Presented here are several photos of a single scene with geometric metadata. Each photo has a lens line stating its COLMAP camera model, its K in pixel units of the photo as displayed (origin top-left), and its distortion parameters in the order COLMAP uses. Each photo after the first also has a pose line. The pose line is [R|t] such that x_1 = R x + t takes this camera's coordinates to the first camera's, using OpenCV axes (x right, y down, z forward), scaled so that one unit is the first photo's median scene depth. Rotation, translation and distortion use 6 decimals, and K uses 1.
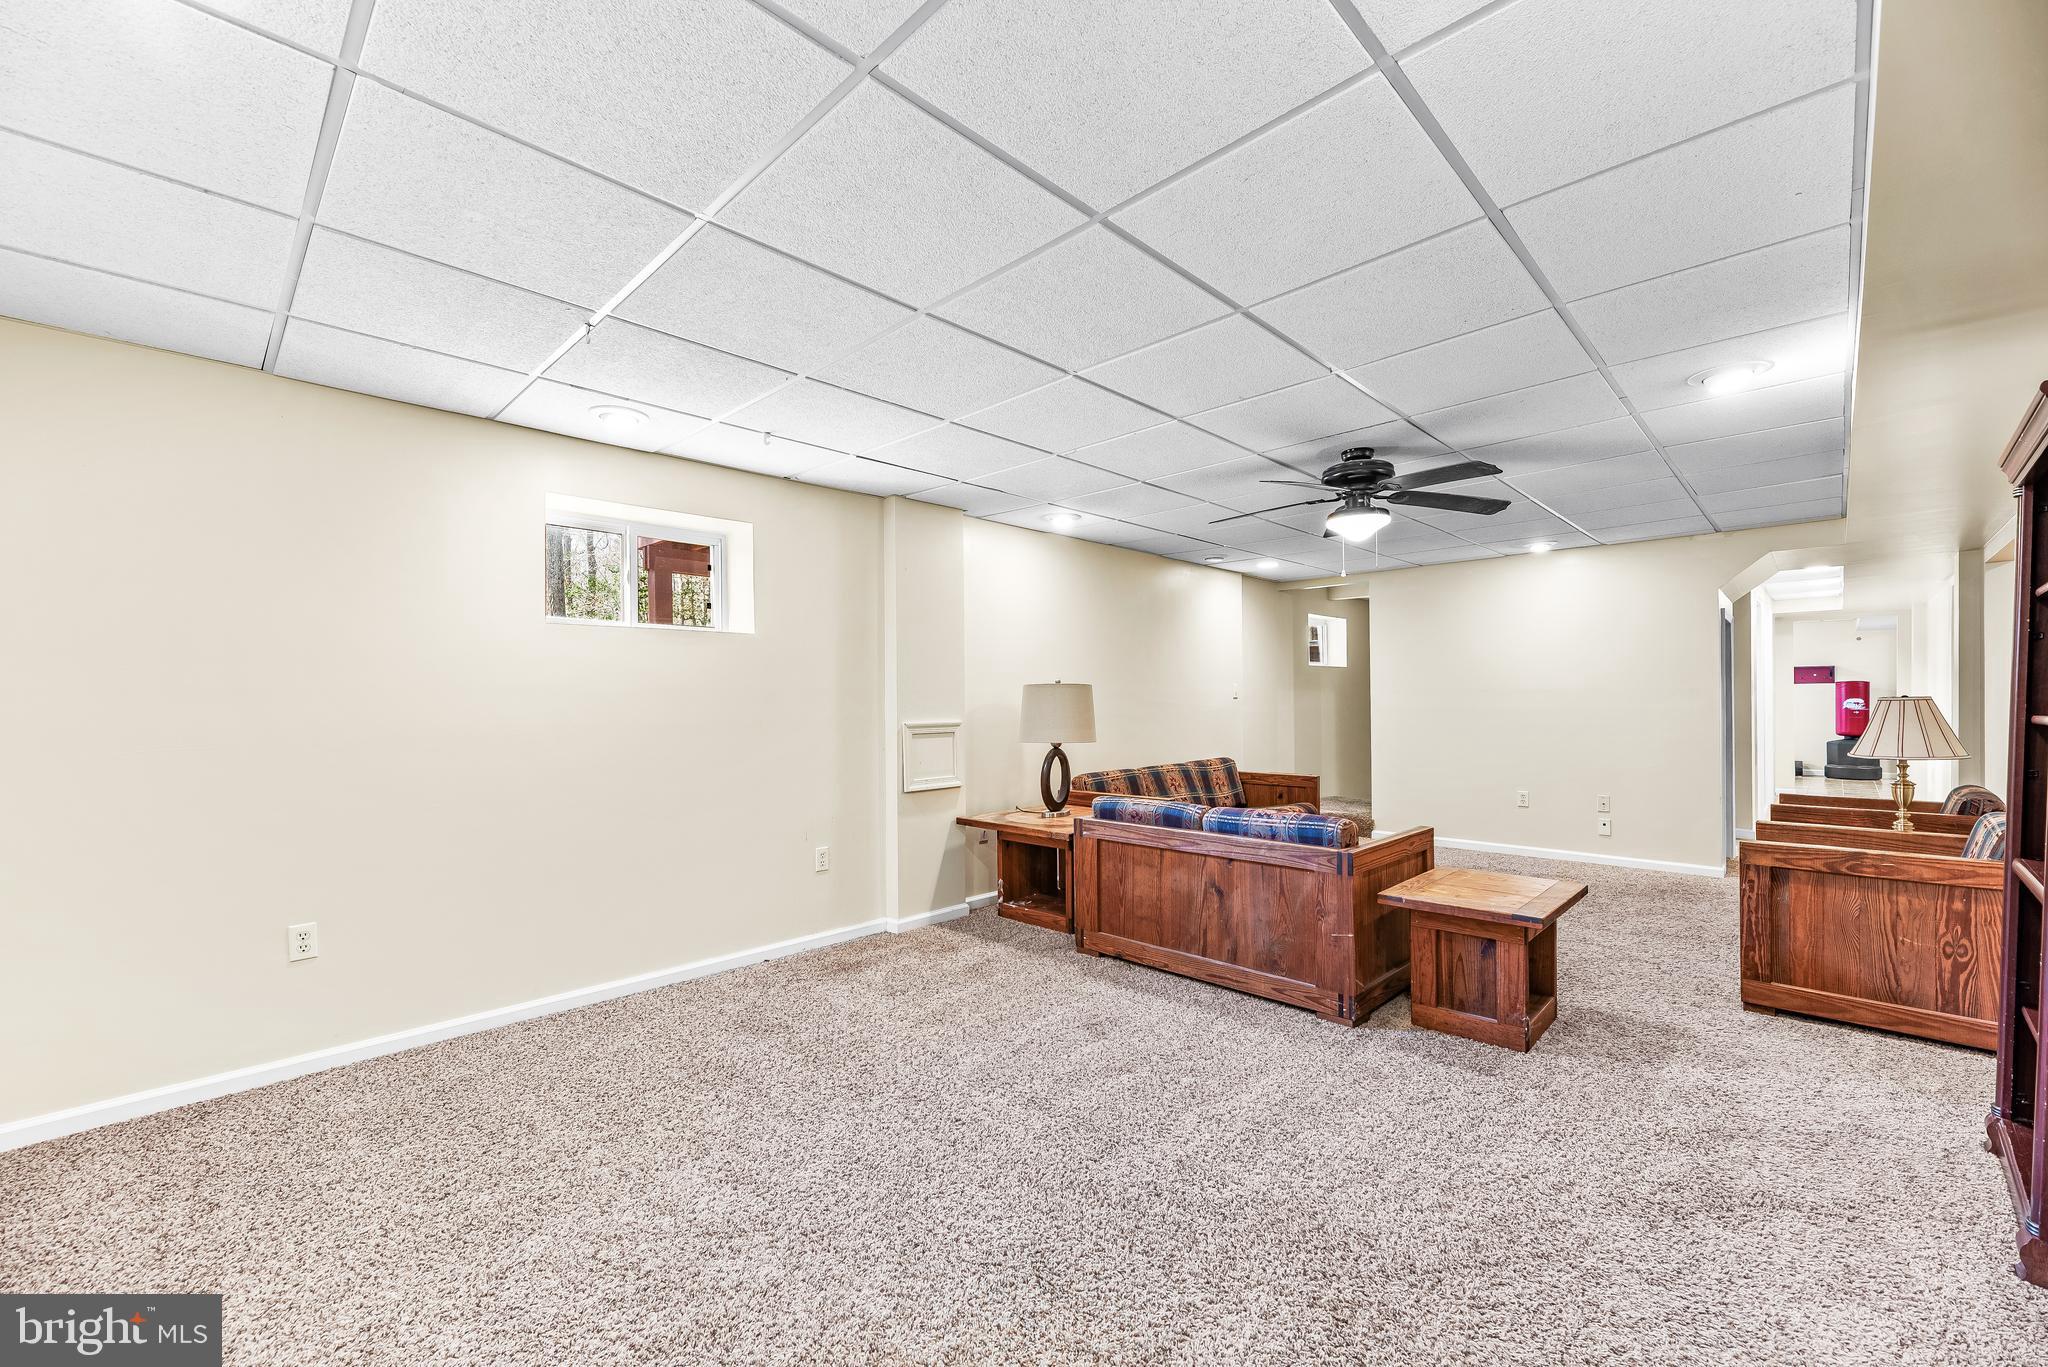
lens RADIAL K [[824.9, 0, 1023.9], [0, 824.9, 699.5], [0, 0, 1]] dist [-0.000113, -0.000127]
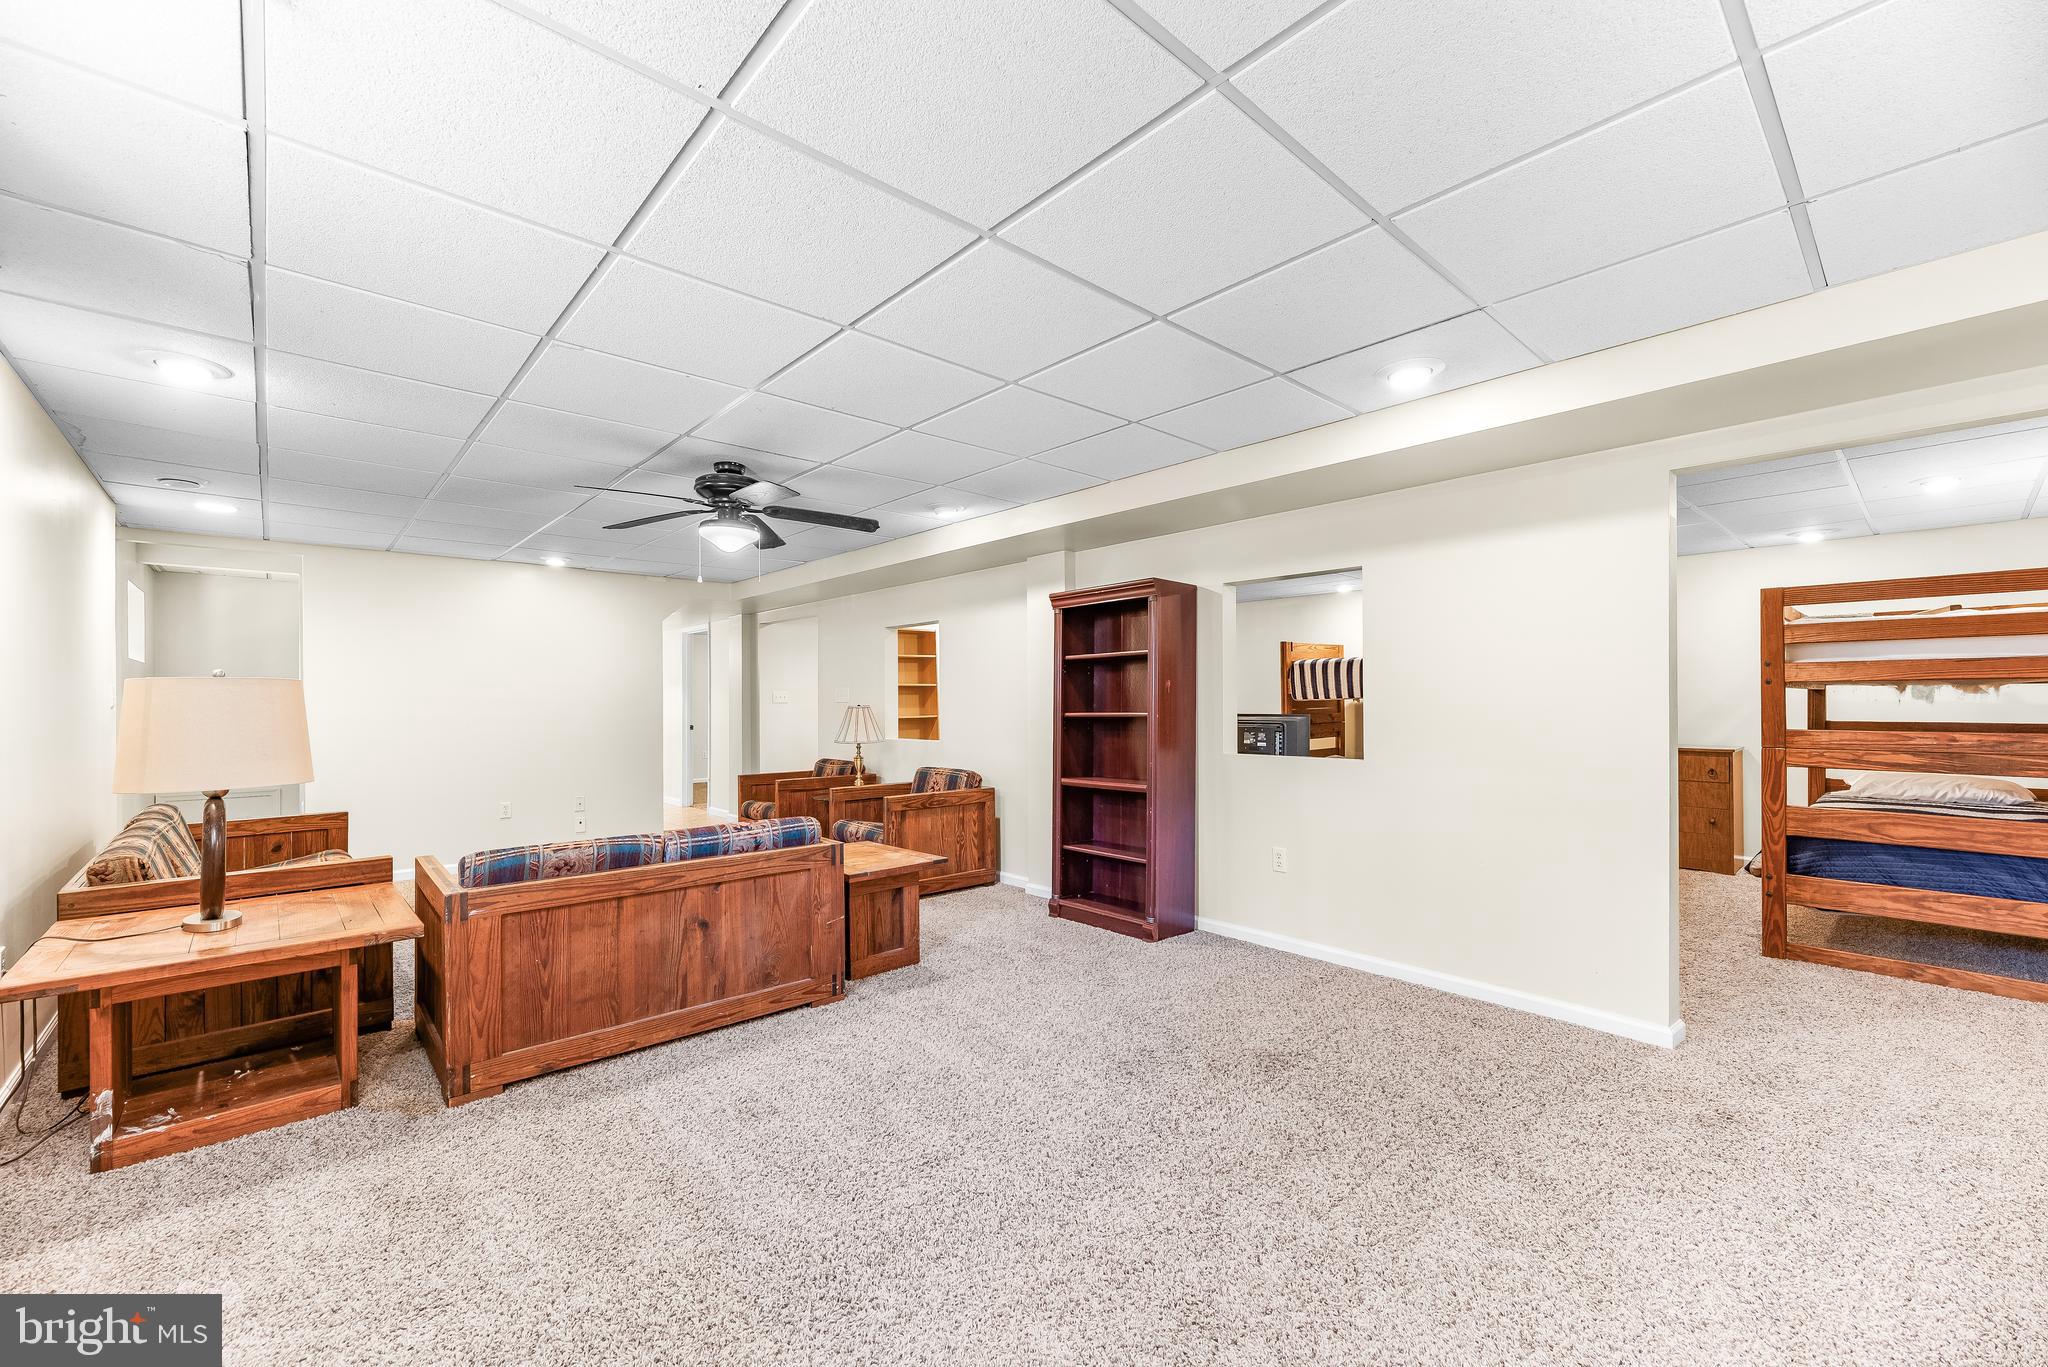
lens RADIAL K [[824.9, 0, 1021.8], [0, 824.9, 690.9], [0, 0, 1]] dist [-0.000113, -0.000127]
pose [[0.067491, 0.019636, 0.997527, -0.628013], [0.004792, 0.999788, -0.020004, 0.002316], [-0.997708, 0.006130, 0.067383, 0.602129]]
